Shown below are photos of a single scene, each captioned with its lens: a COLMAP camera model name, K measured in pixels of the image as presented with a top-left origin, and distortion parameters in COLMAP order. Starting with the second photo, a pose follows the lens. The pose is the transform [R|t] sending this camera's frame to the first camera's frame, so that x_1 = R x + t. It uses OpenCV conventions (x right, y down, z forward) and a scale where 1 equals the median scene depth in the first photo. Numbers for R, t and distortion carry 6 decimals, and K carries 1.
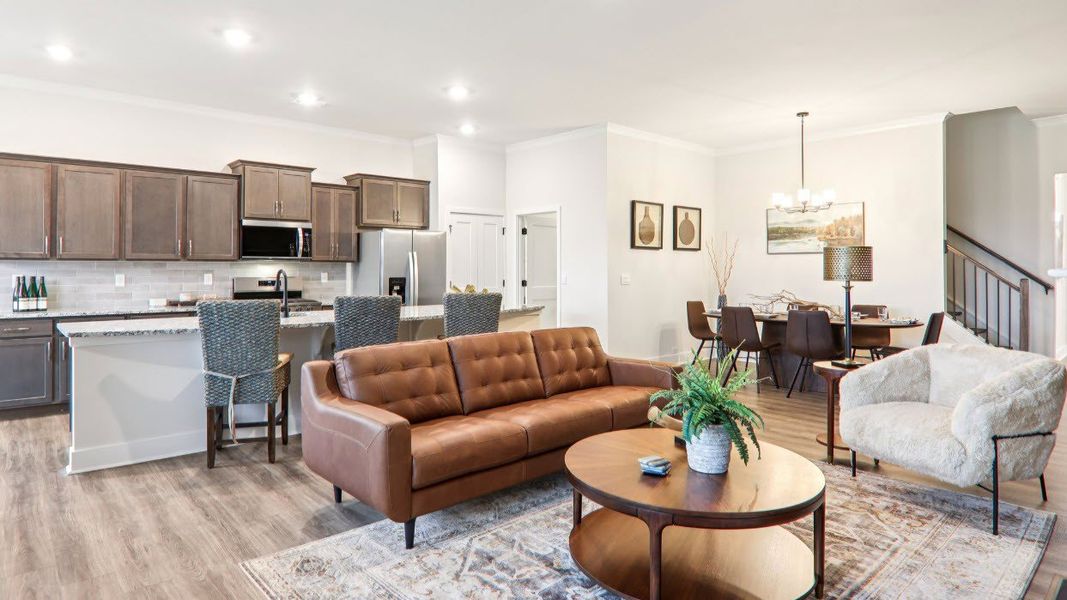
lens RADIAL K [[601.0, 0, 530.1], [0, 601.0, 269.9], [0, 0, 1]] dist [0.012339, -0.017766]
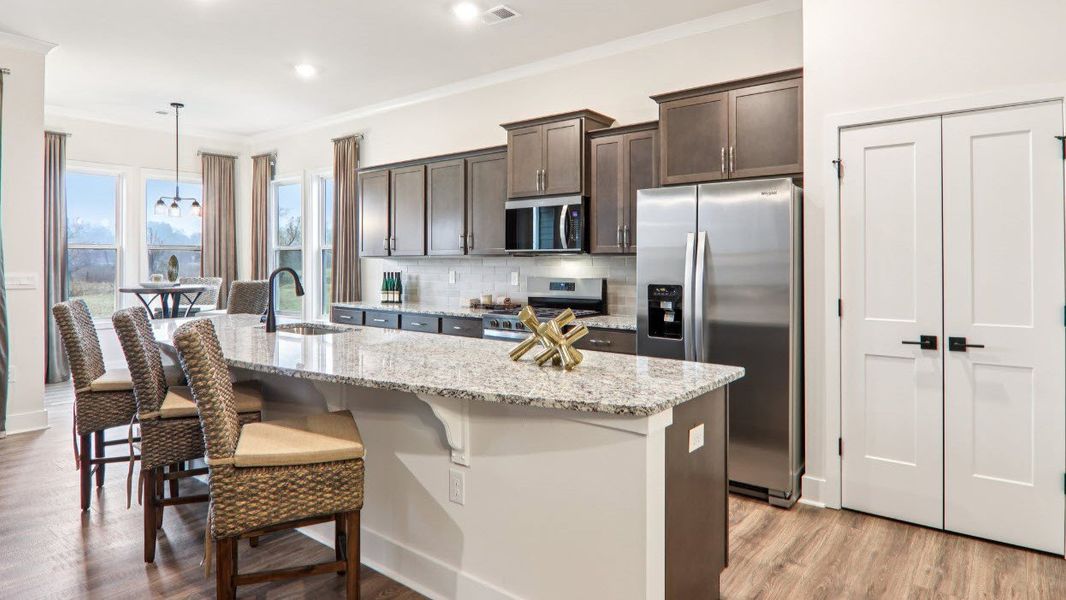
lens RADIAL K [[600.5, 0, 531.9], [0, 600.5, 258.7], [0, 0, 1]] dist [0.012339, -0.017766]
pose [[0.164405, -0.008512, -0.986356, 0.262631], [-0.004555, 0.999946, -0.009388, -0.003933], [0.986382, 0.006036, 0.164357, 0.839197]]
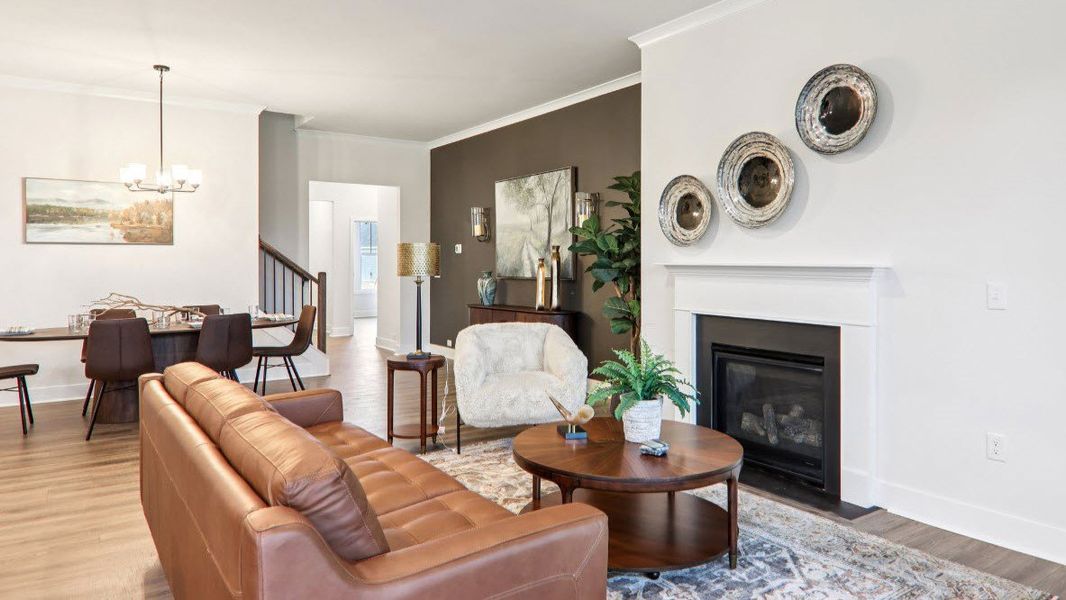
lens RADIAL K [[677.5, 0, 556.3], [0, 677.5, 267.8], [0, 0, 1]] dist [0.015570, -0.016104]
pose [[0.116849, -0.011727, 0.993081, -0.355400], [0.004843, 0.999925, 0.011238, -0.004969], [-0.993138, 0.003496, 0.116897, 0.369585]]
